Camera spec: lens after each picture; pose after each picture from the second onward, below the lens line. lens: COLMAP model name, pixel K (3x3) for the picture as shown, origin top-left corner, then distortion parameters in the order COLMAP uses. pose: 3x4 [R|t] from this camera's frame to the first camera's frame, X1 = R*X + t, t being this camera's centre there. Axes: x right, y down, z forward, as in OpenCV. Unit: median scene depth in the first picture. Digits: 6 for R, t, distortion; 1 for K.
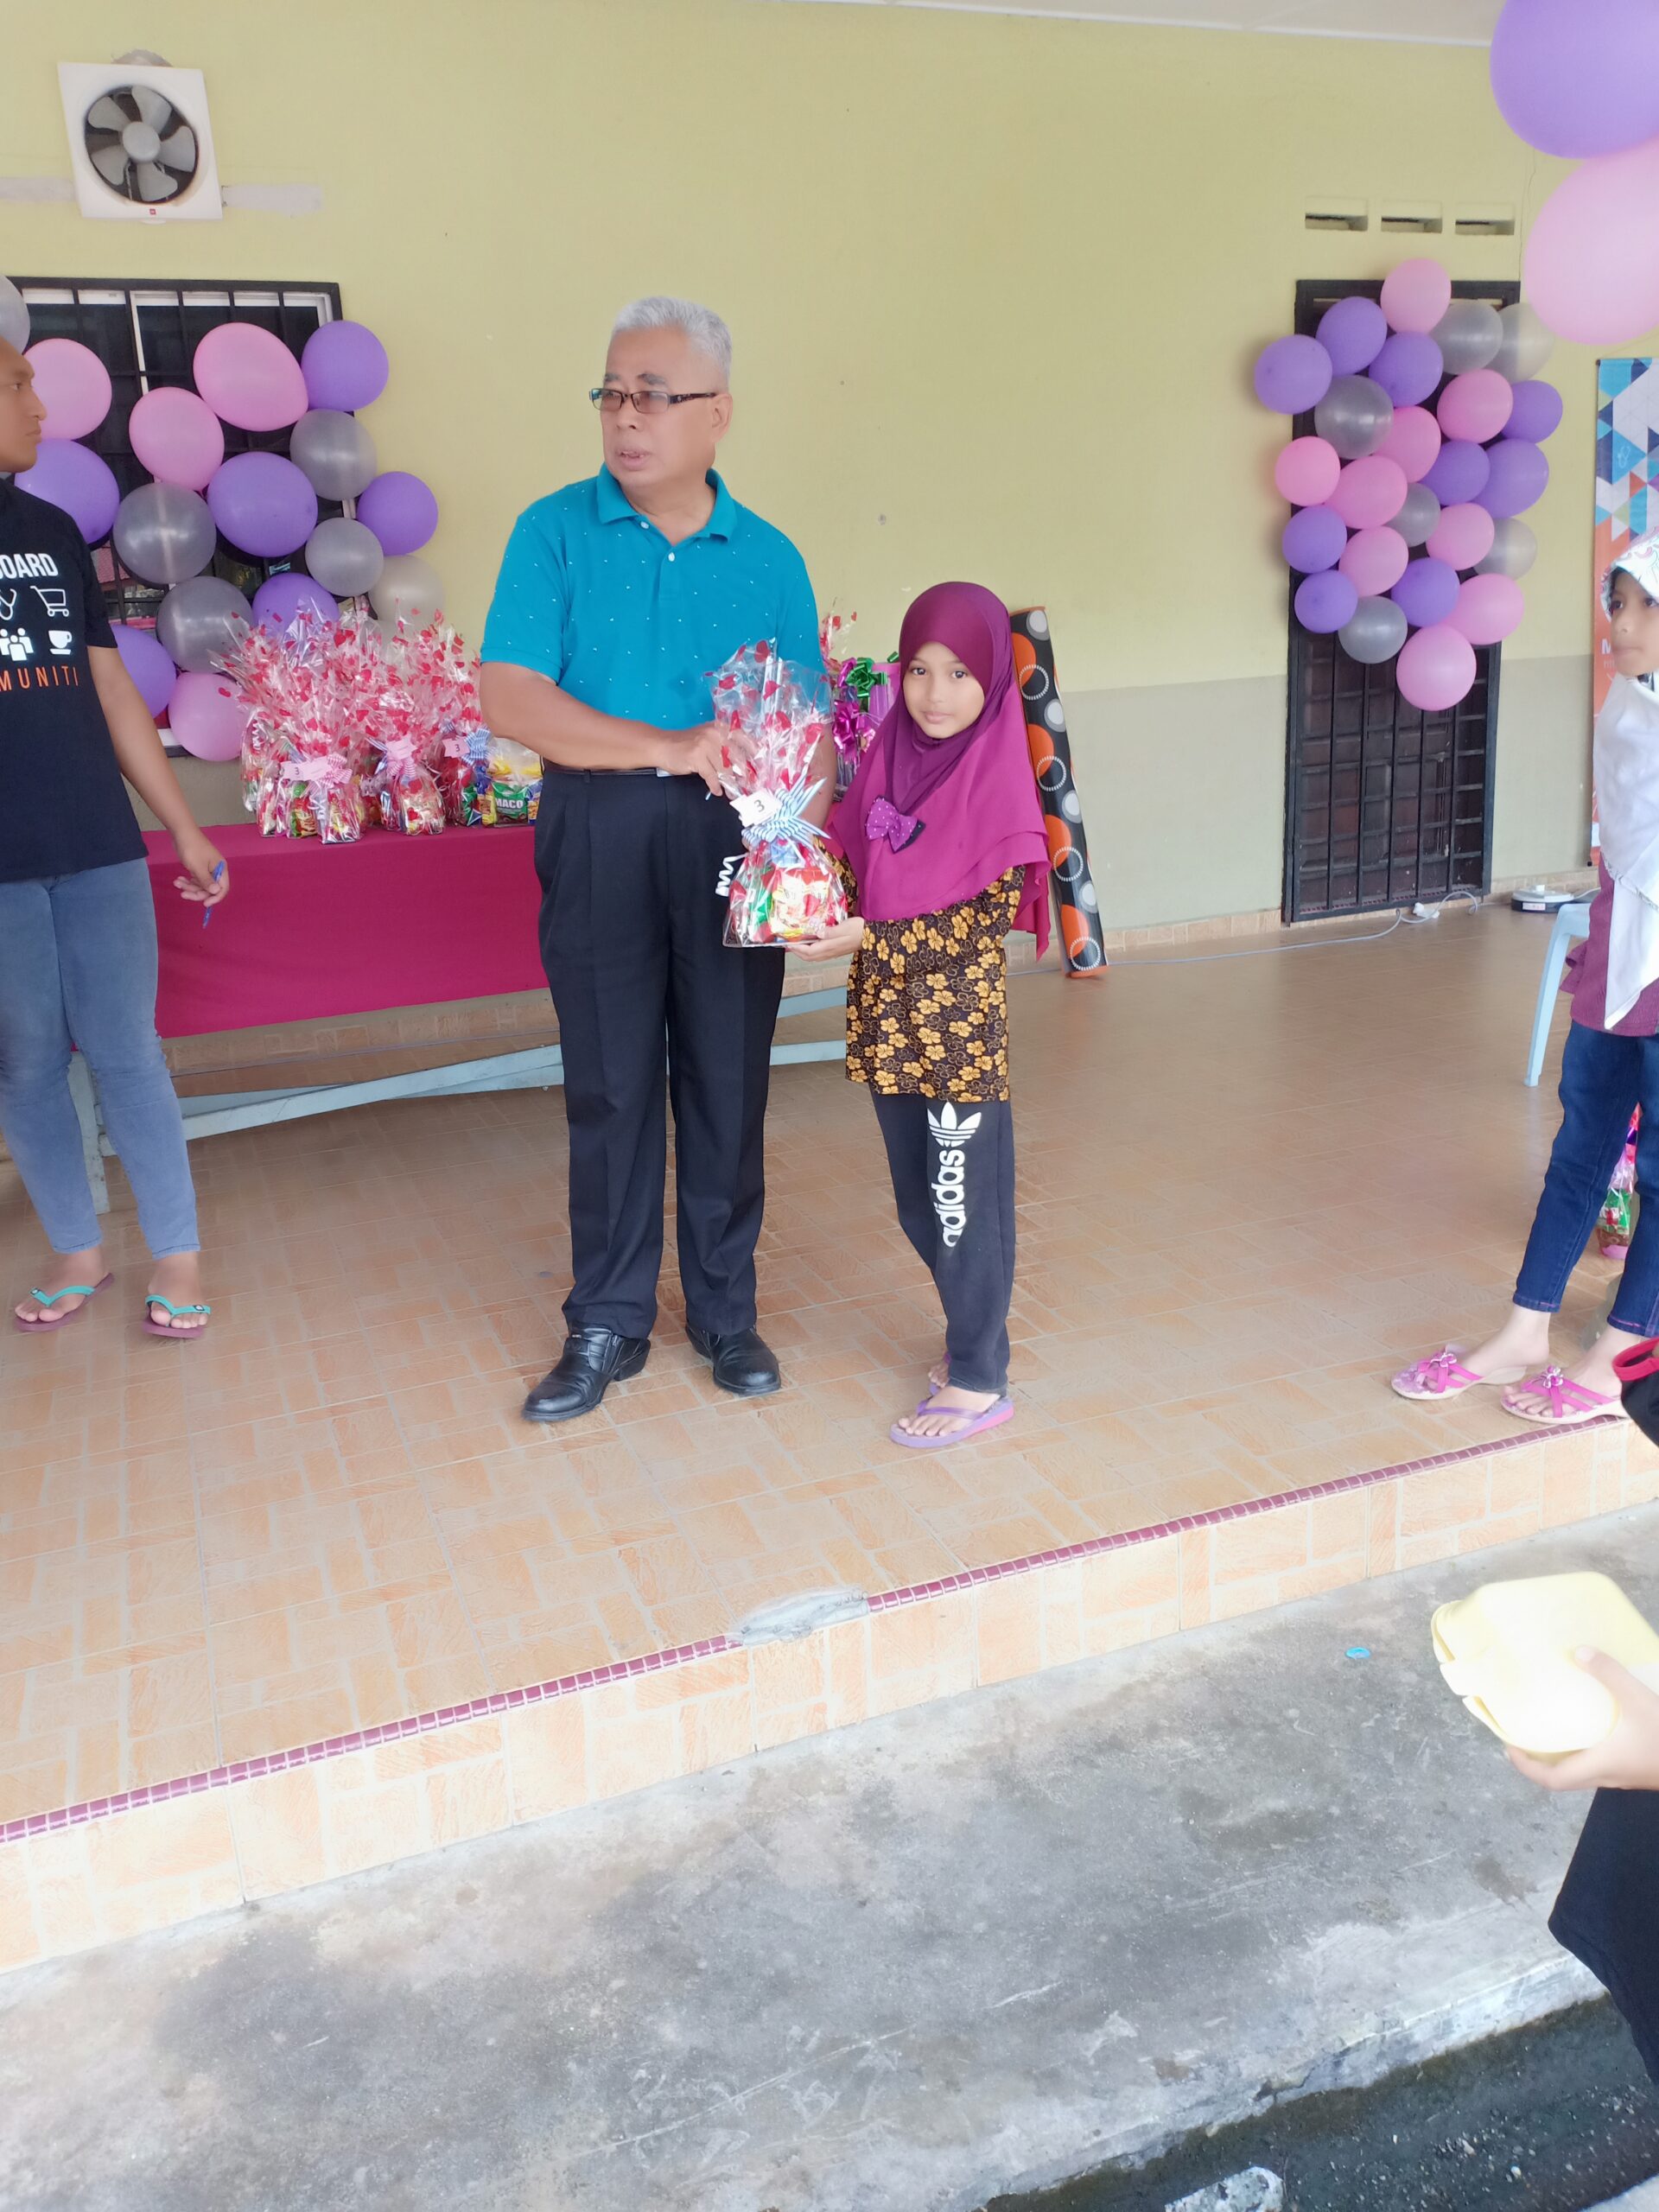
lens RADIAL K [[1709.2, 0, 813.8], [0, 1709.2, 1091.3], [0, 0, 1]] dist [0.049178, -0.079220]
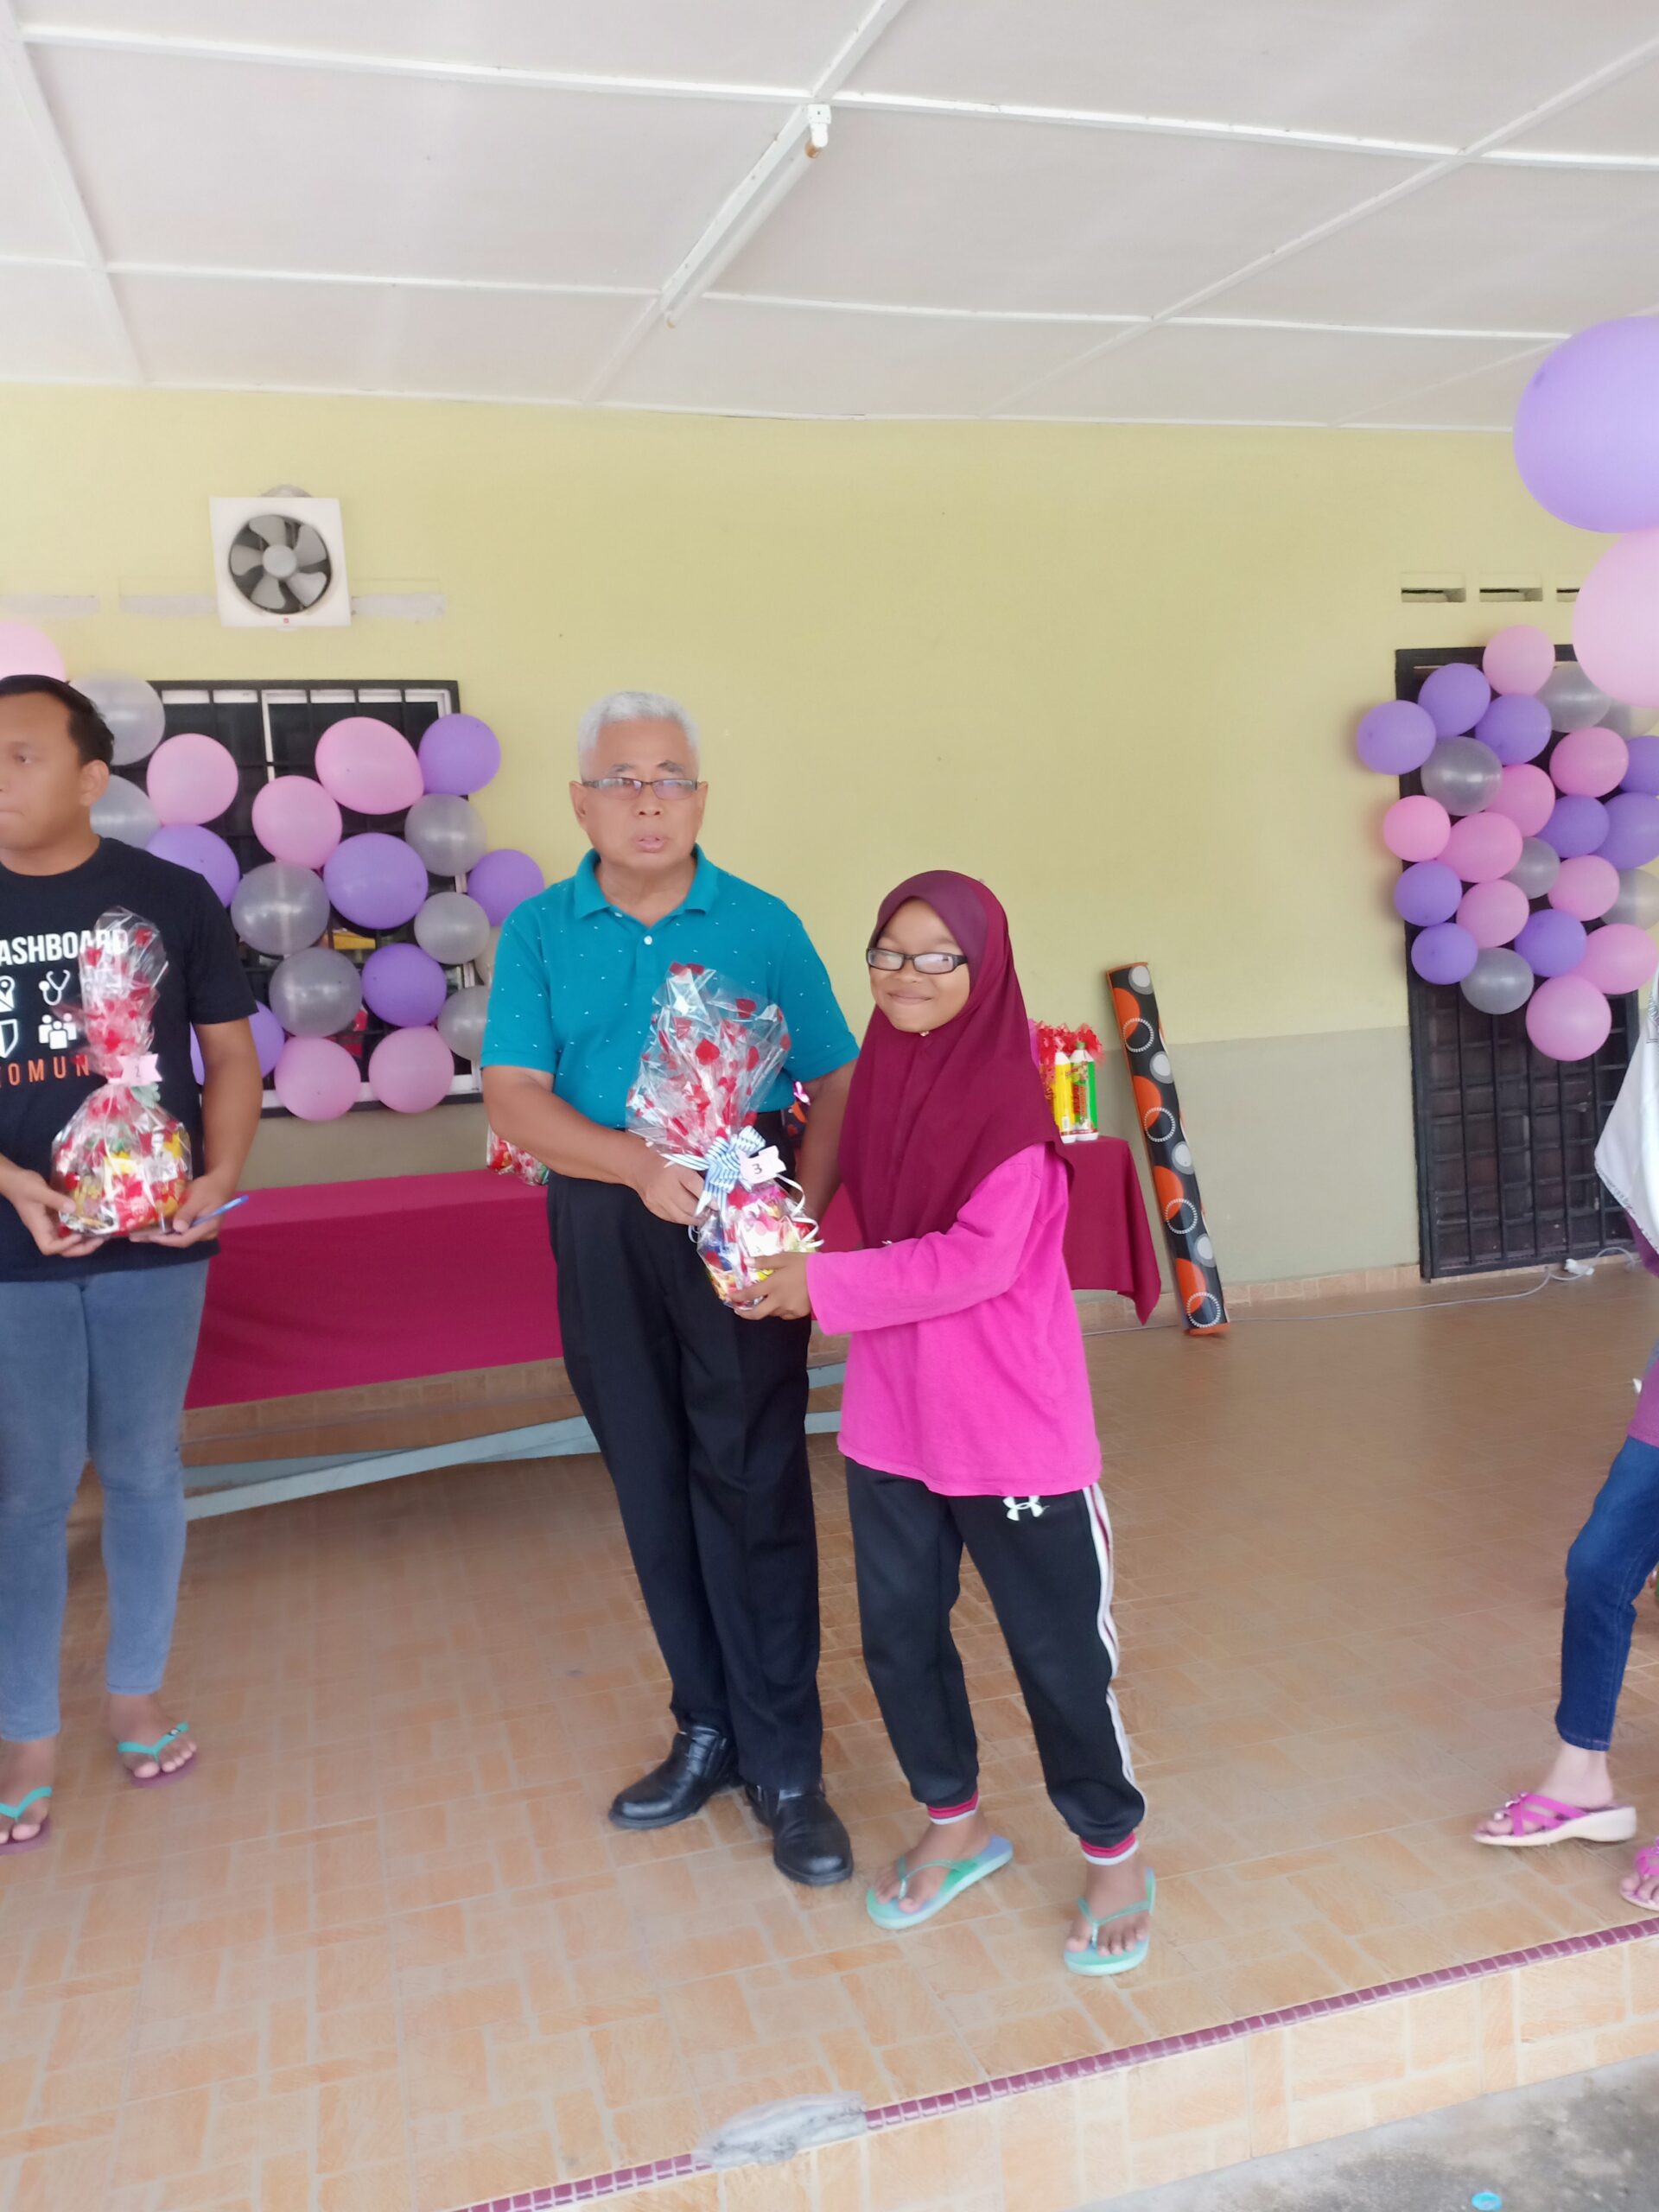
lens RADIAL K [[1709.2, 0, 820.5], [0, 1709.2, 1116.1], [0, 0, 1]] dist [0.049178, -0.079220]
pose [[0.995954, -0.005434, -0.089703, 0.044909], [-0.011012, 0.983268, -0.181832, -0.016884], [0.089190, 0.182084, 0.979229, 0.037413]]
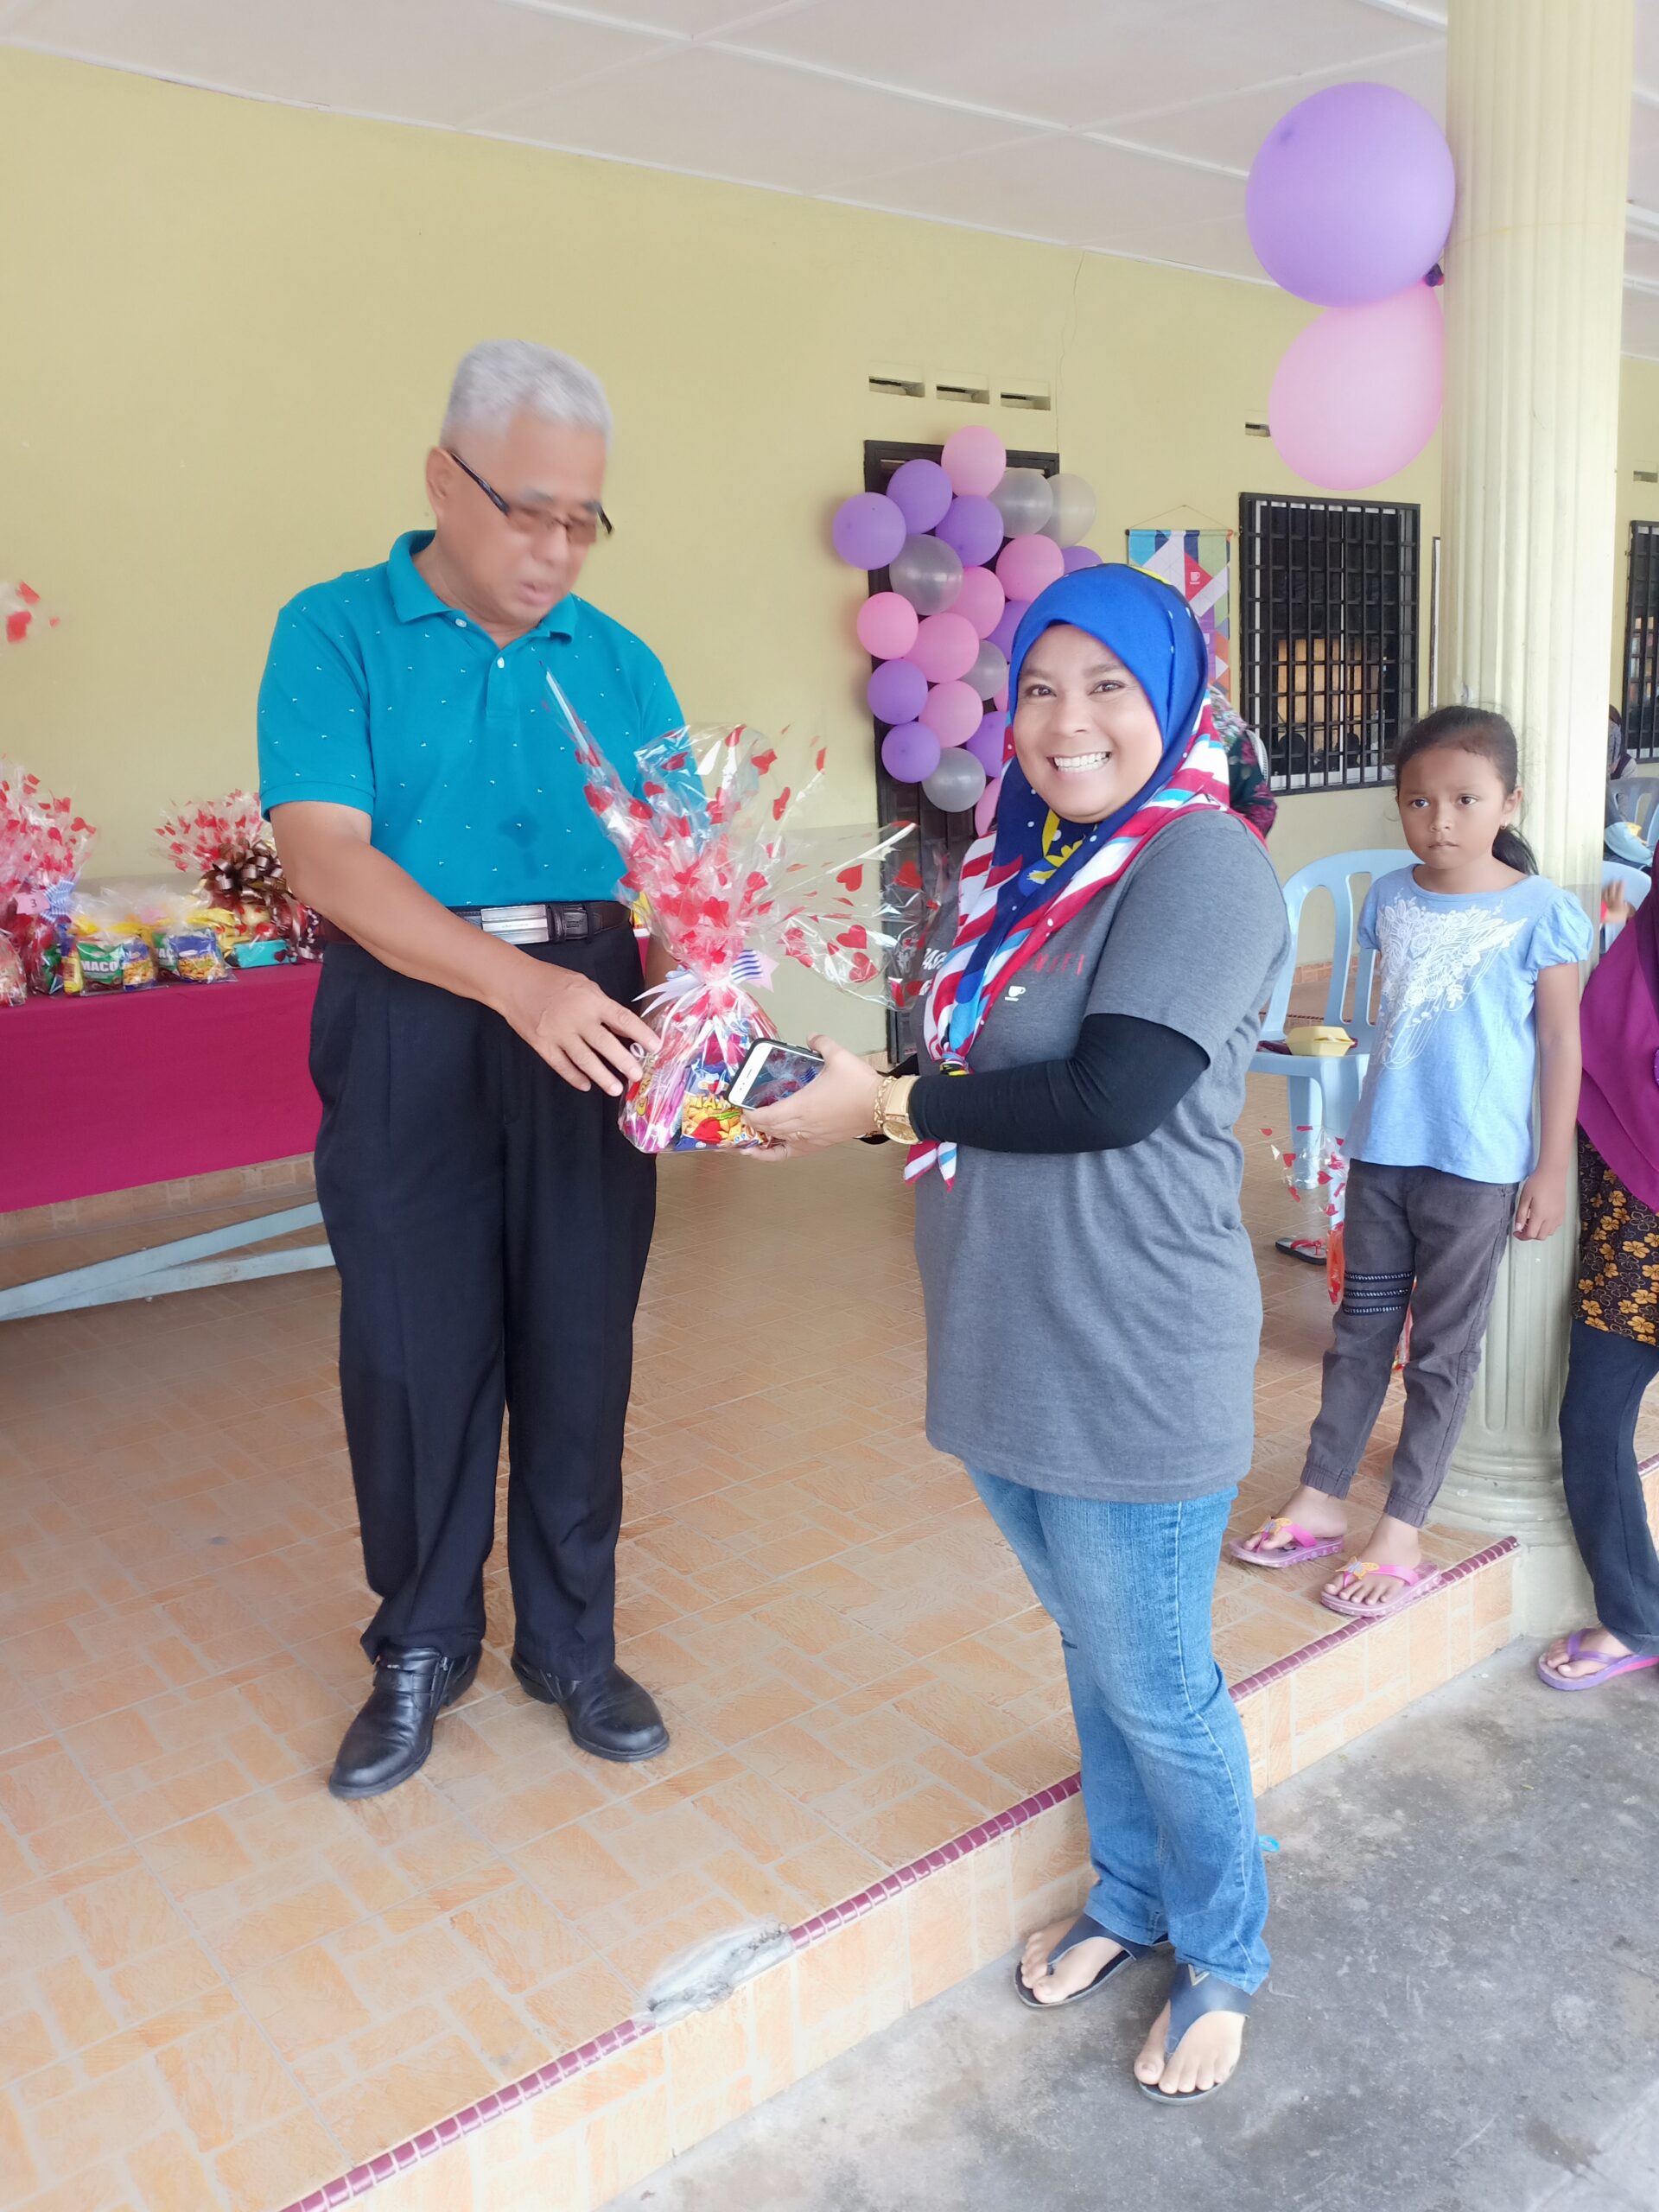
lens RADIAL K [[1709.2, 0, 794.7], [0, 1709.2, 1111.6], [0, 0, 1]] dist [0.049178, -0.079220]
pose [[0.959217, -0.051566, 0.277927, -0.087468], [0.072047, 0.995347, -0.063985, -0.018900], [-0.273334, 0.081400, 0.958469, 0.095979]]
